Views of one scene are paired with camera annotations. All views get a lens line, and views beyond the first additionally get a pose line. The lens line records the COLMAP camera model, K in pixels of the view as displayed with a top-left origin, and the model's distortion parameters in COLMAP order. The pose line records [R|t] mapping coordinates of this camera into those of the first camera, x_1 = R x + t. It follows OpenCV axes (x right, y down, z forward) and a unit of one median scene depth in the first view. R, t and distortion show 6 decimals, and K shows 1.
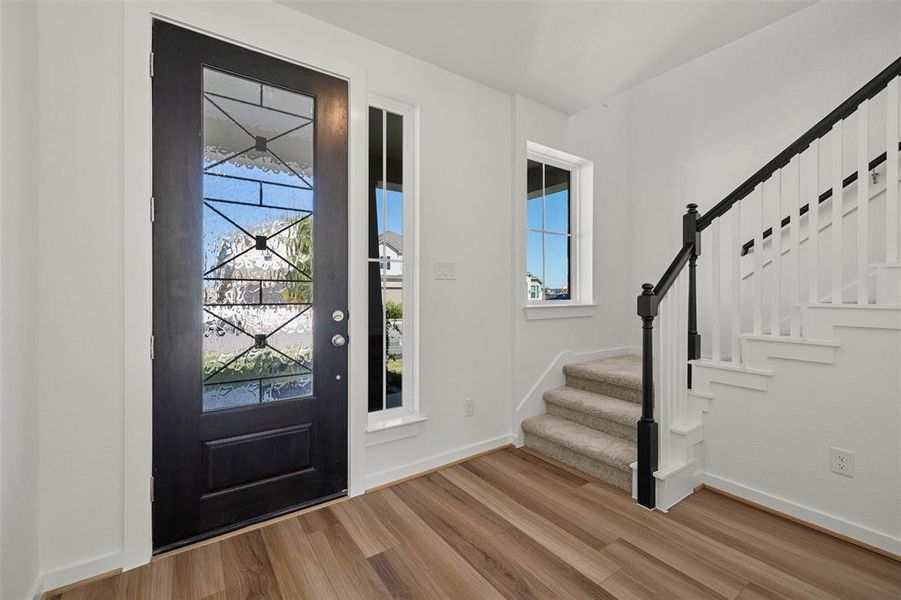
lens RADIAL K [[378.6, 0, 445.0], [0, 378.6, 297.0], [0, 0, 1]] dist [0.001410, -0.000426]
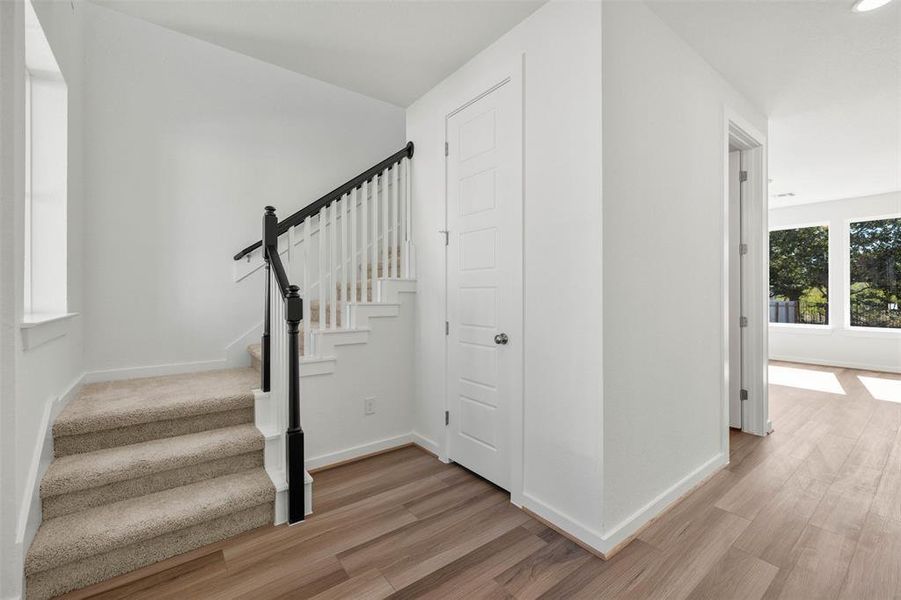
lens RADIAL K [[378.6, 0, 444.3], [0, 378.6, 296.2], [0, 0, 1]] dist [0.001410, -0.000426]
pose [[-0.051540, -0.001322, 0.998670, -0.432624], [0.008200, 0.999965, 0.001747, -0.007131], [-0.998637, 0.008279, -0.051528, 0.680866]]
